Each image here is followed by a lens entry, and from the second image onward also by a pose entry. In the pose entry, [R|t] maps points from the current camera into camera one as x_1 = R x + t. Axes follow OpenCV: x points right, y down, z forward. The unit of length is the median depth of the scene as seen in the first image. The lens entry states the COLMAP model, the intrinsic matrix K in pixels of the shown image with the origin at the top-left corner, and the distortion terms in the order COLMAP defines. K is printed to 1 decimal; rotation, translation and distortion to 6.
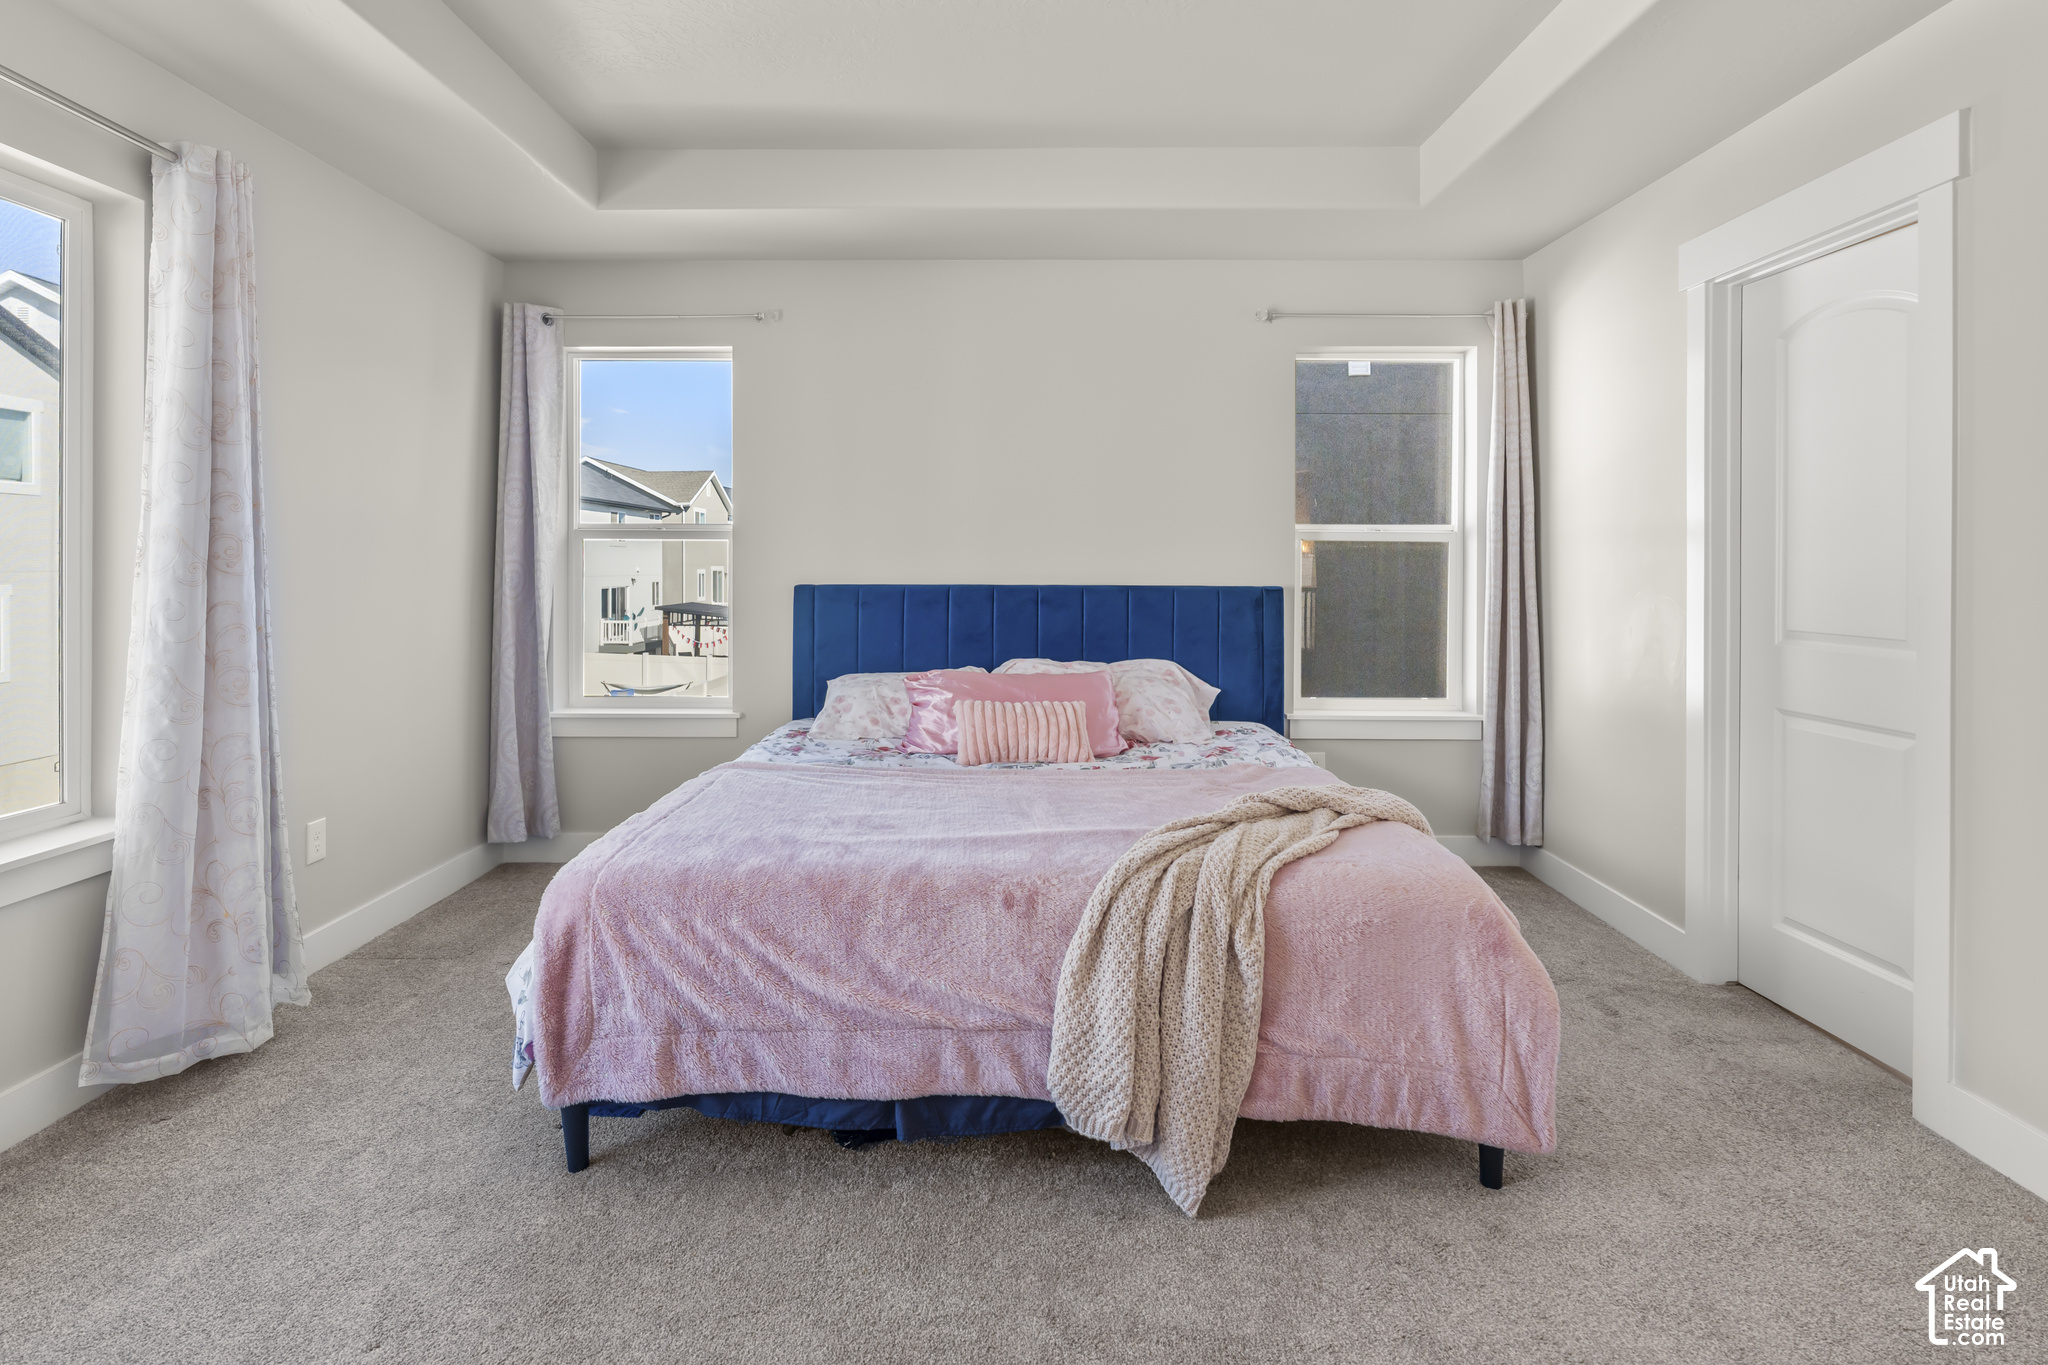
lens RADIAL K [[1030.2, 0, 1018.2], [0, 1030.2, 568.3], [0, 0, 1]] dist [-0.003734, 0.000289]
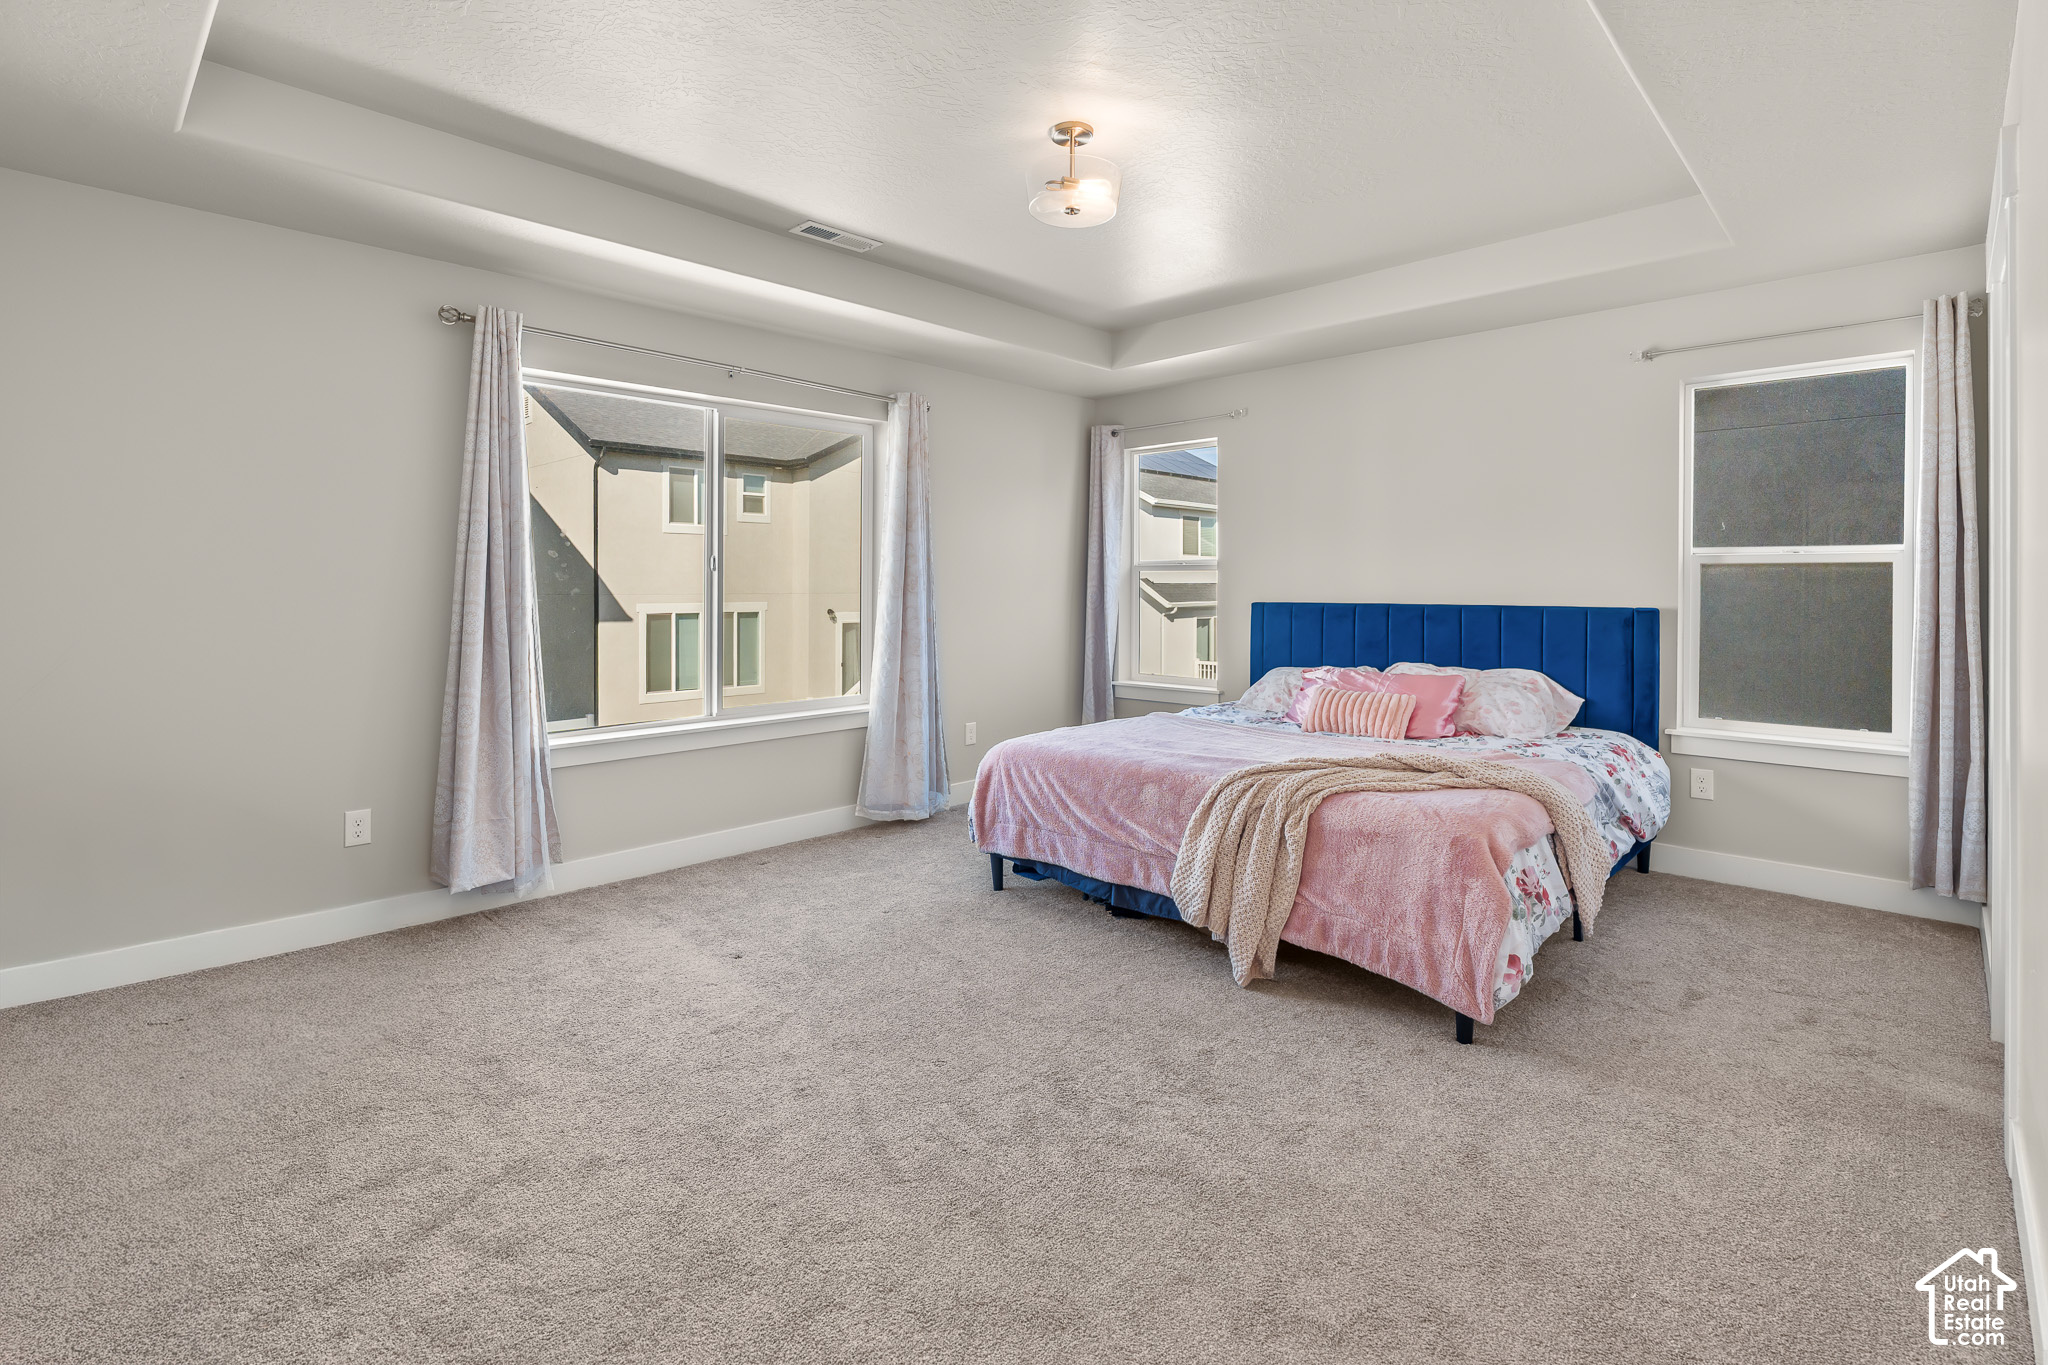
lens RADIAL K [[953.4, 0, 1023.5], [0, 953.4, 576.2], [0, 0, 1]] dist [-0.001669, -0.000265]
pose [[0.727607, -0.009123, -0.685933, 0.750478], [-0.000340, 0.999907, -0.013660, -0.002534], [0.685994, 0.010172, 0.727536, -0.273556]]
